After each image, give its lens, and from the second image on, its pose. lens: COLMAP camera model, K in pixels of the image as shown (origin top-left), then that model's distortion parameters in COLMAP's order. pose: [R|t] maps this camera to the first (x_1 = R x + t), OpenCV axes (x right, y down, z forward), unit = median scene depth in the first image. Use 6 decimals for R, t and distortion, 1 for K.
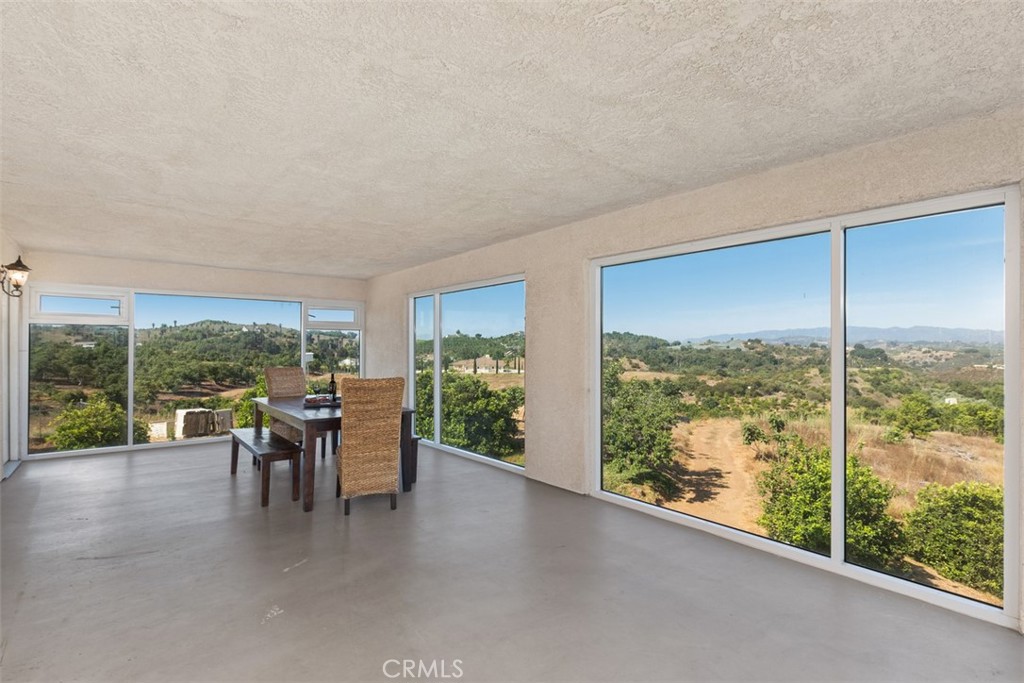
lens RADIAL K [[469.9, 0, 492.5], [0, 469.9, 344.2], [0, 0, 1]] dist [-0.006011, -0.000452]
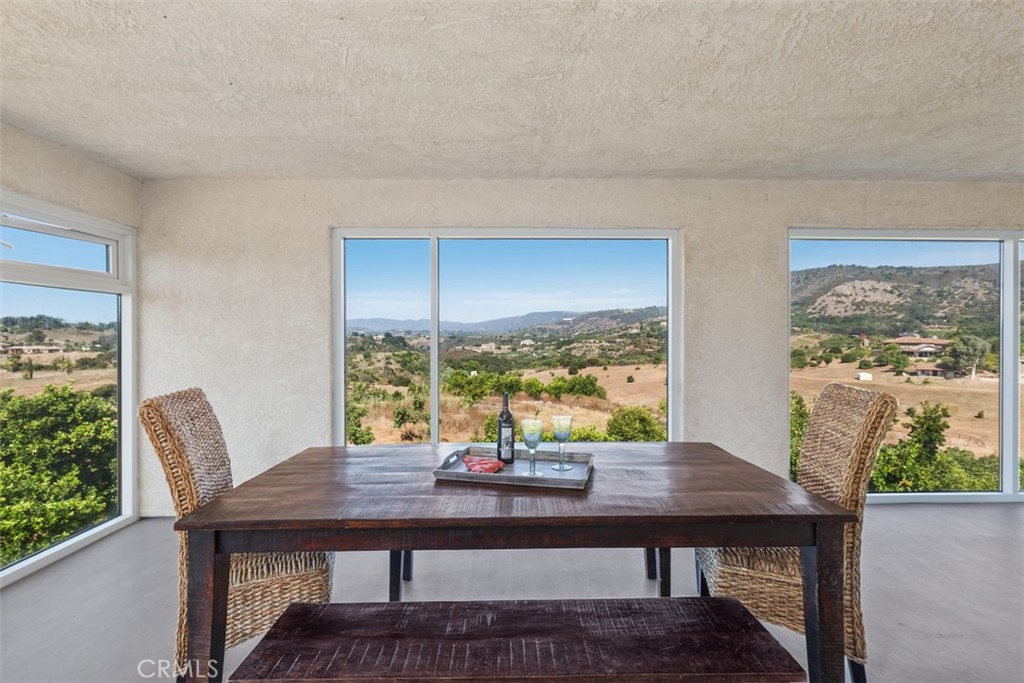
lens RADIAL K [[469.9, 0, 512.9], [0, 469.9, 337.1], [0, 0, 1]] dist [-0.006011, -0.000452]
pose [[0.601367, -0.011203, 0.798894, -0.143470], [0.005173, 0.999935, 0.010128, 0.001136], [-0.798956, -0.001958, 0.601386, 0.163290]]
